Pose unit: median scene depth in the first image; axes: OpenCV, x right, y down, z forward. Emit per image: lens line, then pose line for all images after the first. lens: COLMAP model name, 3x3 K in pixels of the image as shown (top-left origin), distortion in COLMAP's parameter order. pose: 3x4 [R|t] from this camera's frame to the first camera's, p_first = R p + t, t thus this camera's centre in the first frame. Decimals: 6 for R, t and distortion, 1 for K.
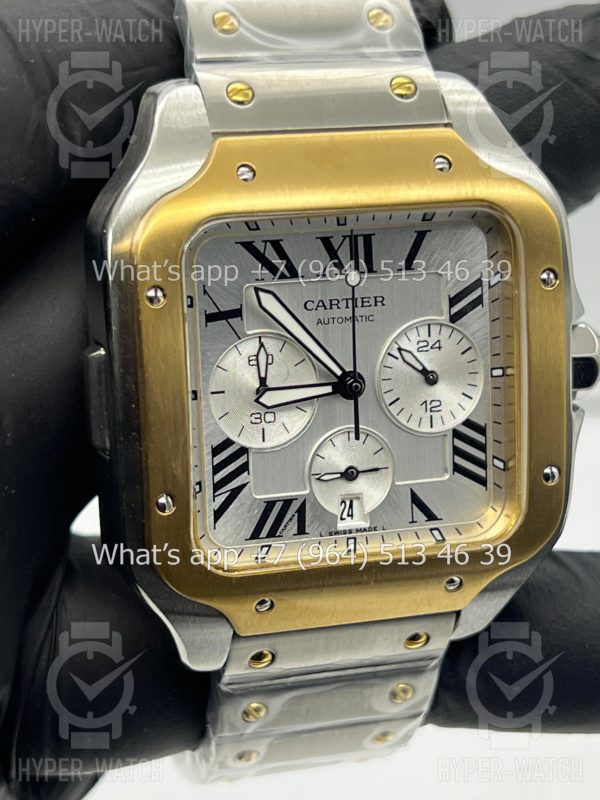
lens RADIAL K [[1921.6, 0, 300.0], [0, 1921.6, 400.0], [0, 0, 1]] dist [0.191068, 0.097325]
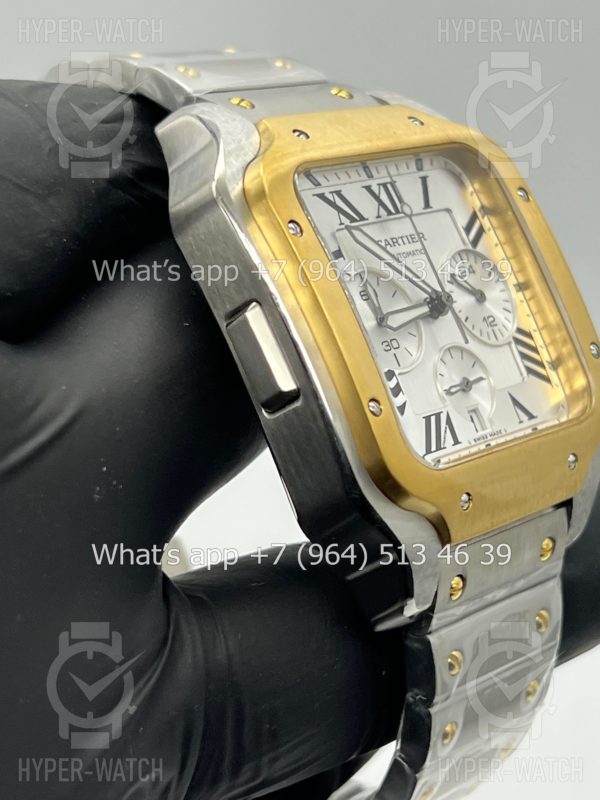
lens RADIAL K [[1921.6, 0, 300.0], [0, 1921.6, 400.0], [0, 0, 1]] dist [0.191068, 0.097325]
pose [[0.823569, -0.245601, 0.511286, -0.599812], [0.421638, 0.868027, -0.262202, 0.288013], [-0.379414, 0.431519, 0.818435, 0.166938]]
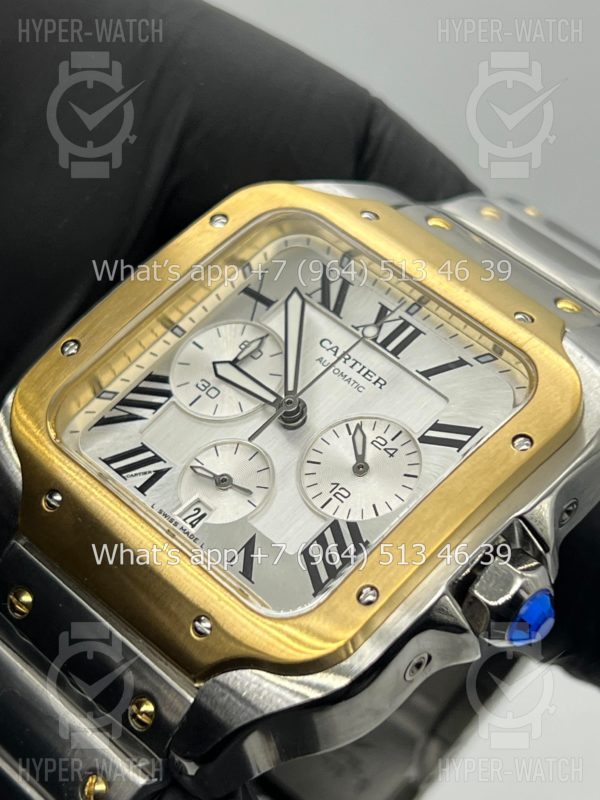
lens RADIAL K [[1921.6, 0, 300.0], [0, 1921.6, 400.0], [0, 0, 1]] dist [0.191068, 0.097325]
pose [[0.597755, 0.358131, -0.717238, 0.693757], [-0.762878, 0.529075, -0.371614, 0.331590], [0.246386, 0.769299, 0.589468, 0.442576]]
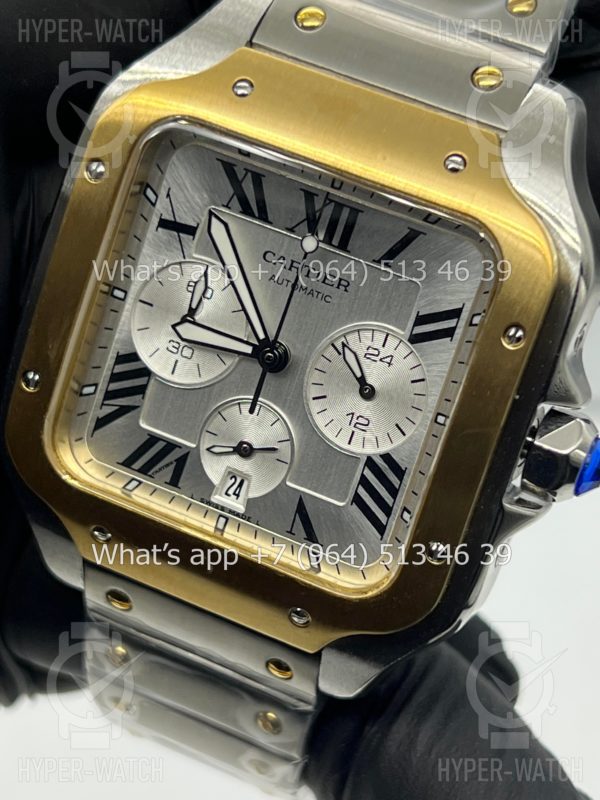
lens RADIAL K [[1921.6, 0, 300.0], [0, 1921.6, 400.0], [0, 0, 1]] dist [0.191068, 0.097325]
pose [[0.773068, 0.400666, -0.491766, 0.482963], [-0.419743, 0.904372, 0.076989, -0.063217], [0.475586, 0.146897, 0.867317, 0.228371]]
